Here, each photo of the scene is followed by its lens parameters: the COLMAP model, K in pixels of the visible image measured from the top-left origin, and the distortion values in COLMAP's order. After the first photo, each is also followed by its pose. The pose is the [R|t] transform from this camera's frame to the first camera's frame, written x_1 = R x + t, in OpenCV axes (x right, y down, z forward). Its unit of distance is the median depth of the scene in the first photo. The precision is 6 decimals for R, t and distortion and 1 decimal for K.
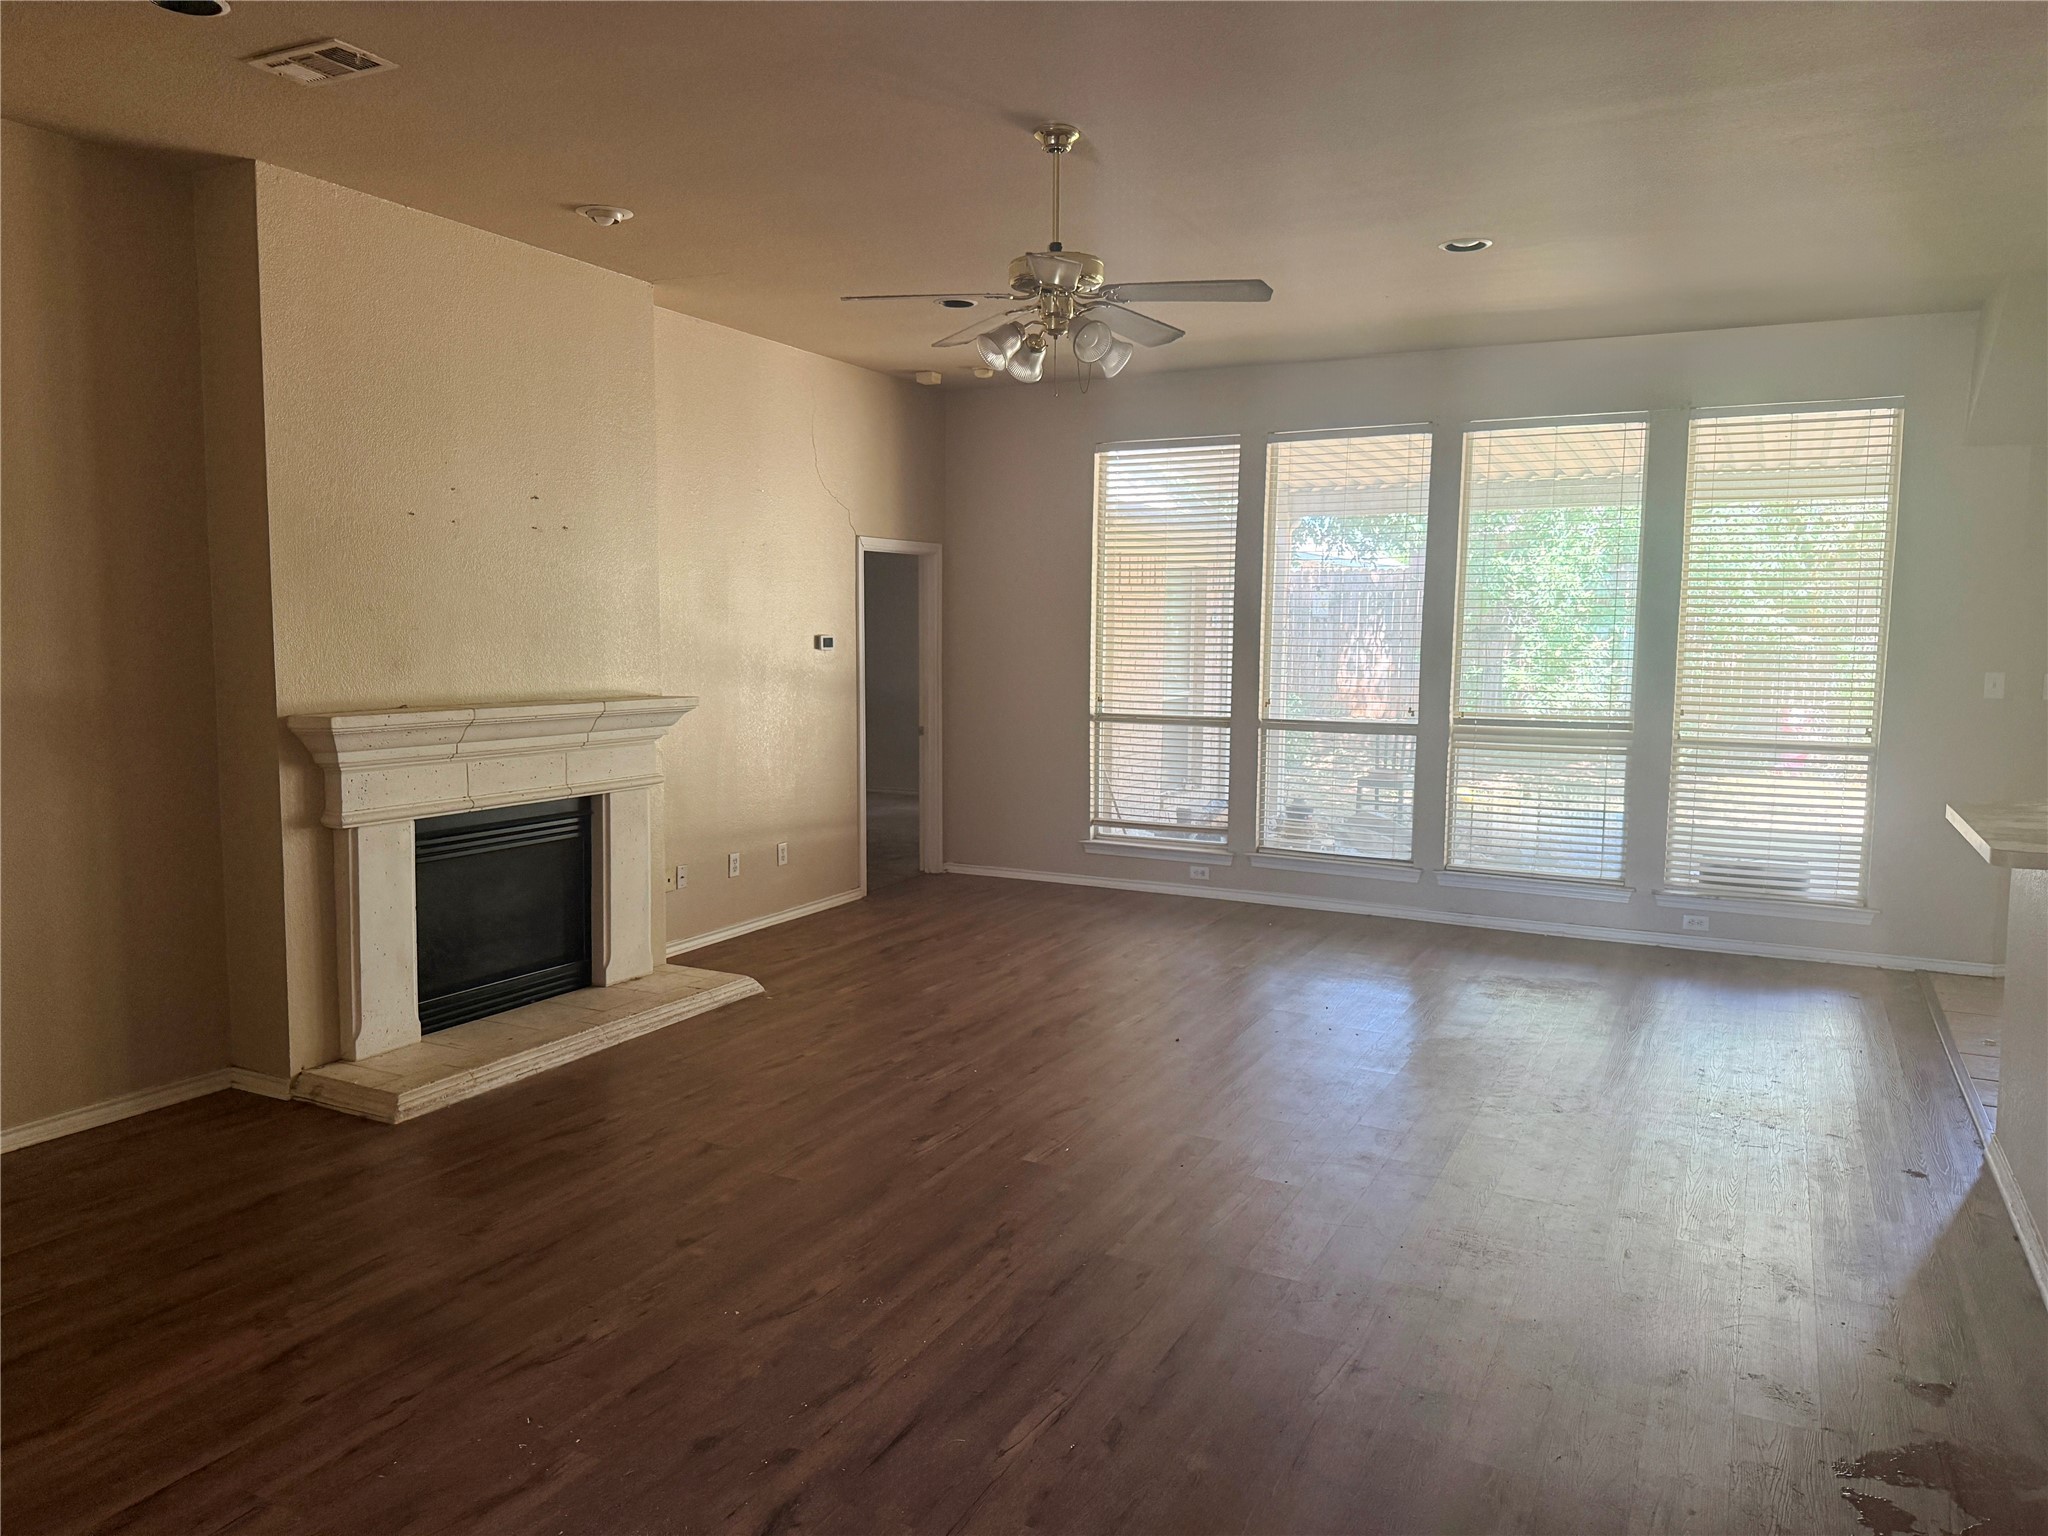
lens RADIAL K [[1431.2, 0, 1013.0], [0, 1431.2, 768.4], [0, 0, 1]] dist [0.042189, -0.069977]
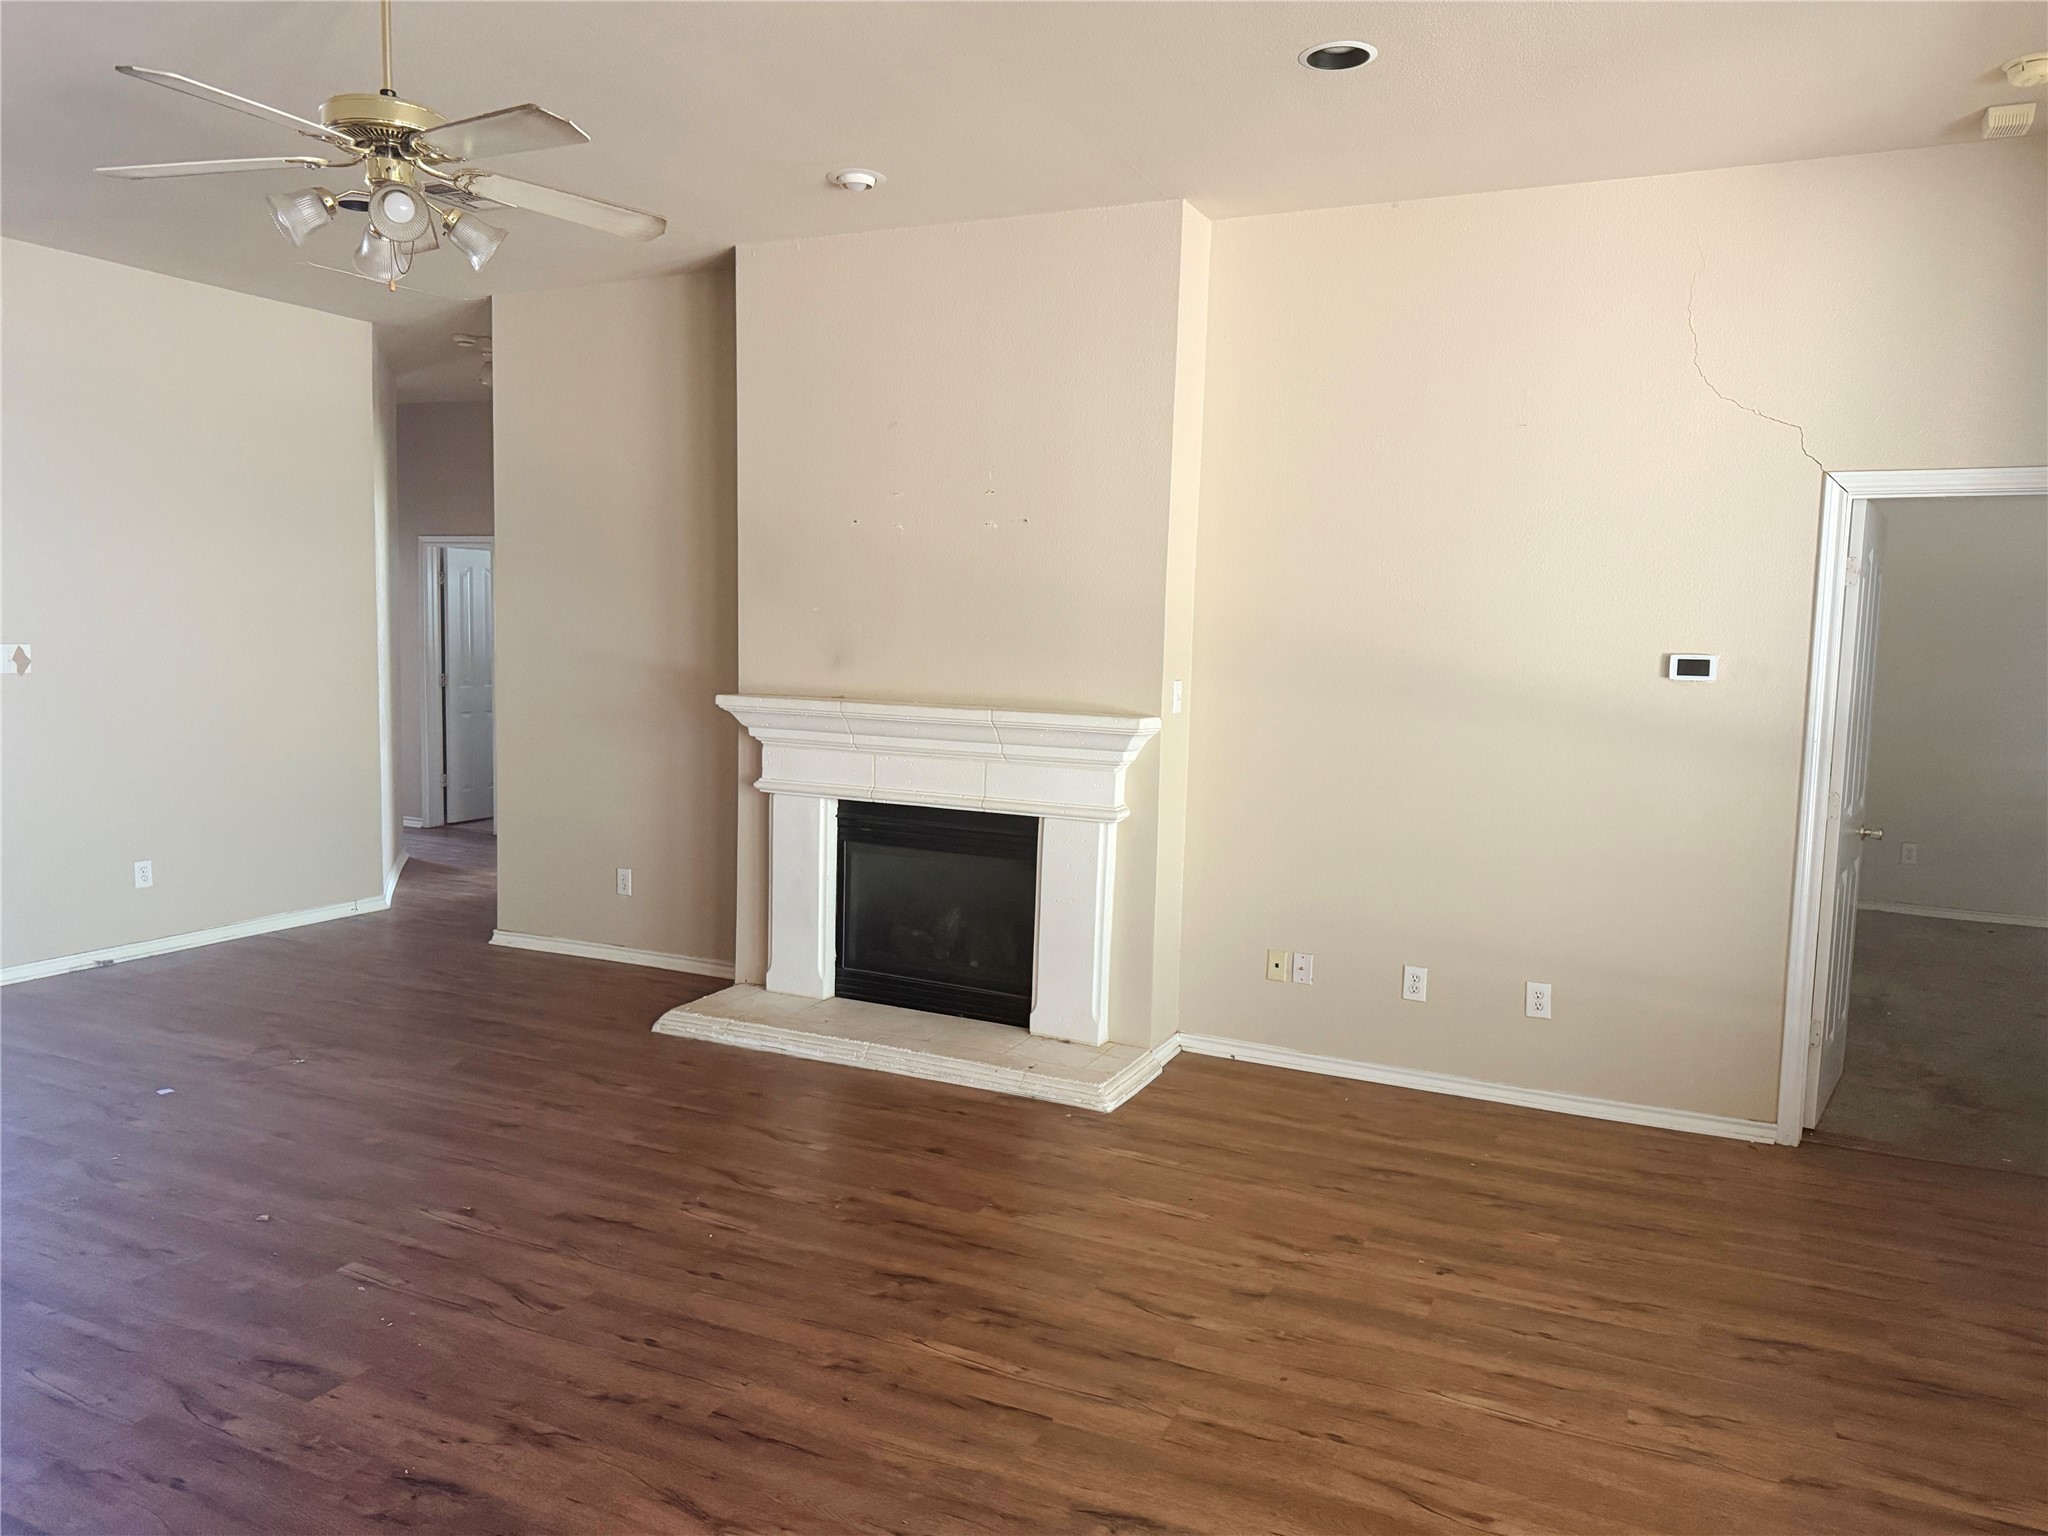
lens RADIAL K [[1431.2, 0, 1017.3], [0, 1431.2, 759.3], [0, 0, 1]] dist [0.042189, -0.069977]
pose [[0.037355, 0.097711, -0.994514, 0.657635], [-0.118853, 0.988578, 0.092663, -0.109333], [0.992209, 0.114740, 0.048542, 1.054505]]
